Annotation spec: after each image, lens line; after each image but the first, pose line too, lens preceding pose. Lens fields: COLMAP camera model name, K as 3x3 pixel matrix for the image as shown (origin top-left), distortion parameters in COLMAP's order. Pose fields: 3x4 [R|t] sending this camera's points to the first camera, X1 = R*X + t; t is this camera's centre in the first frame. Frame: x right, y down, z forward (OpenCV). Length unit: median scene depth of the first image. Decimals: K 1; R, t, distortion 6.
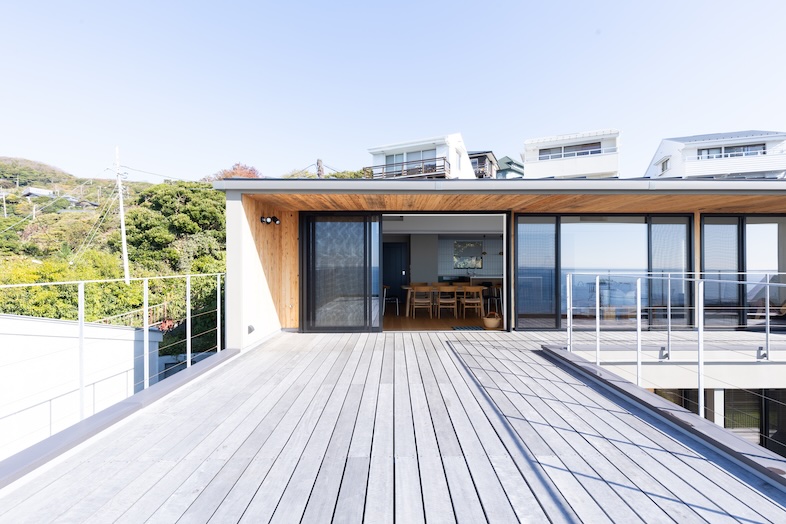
lens RADIAL K [[356.9, 0, 396.6], [0, 356.9, 265.4], [0, 0, 1]] dist [0.001659, 0.000141]
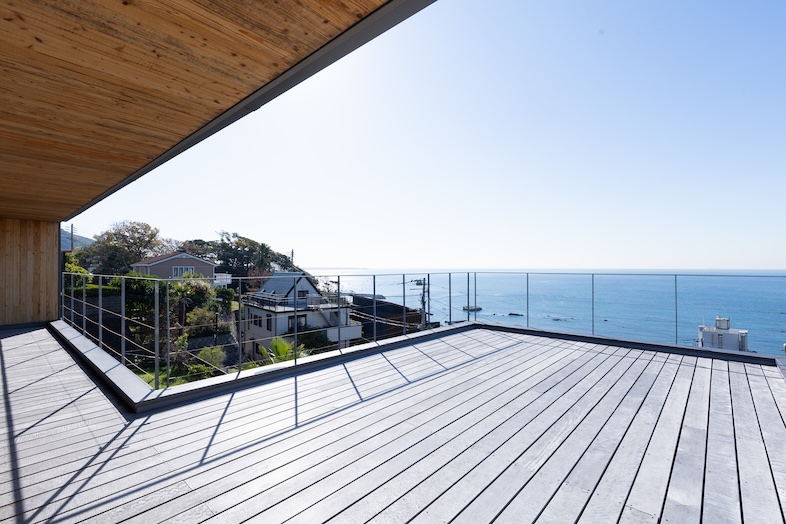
lens RADIAL K [[356.9, 0, 396.6], [0, 356.9, 265.4], [0, 0, 1]] dist [0.001659, 0.000141]
pose [[-0.736270, 0.001426, 0.676687, -0.333776], [0.003156, 0.999994, 0.001327, -0.005393], [-0.676681, 0.003112, -0.736270, 1.201280]]
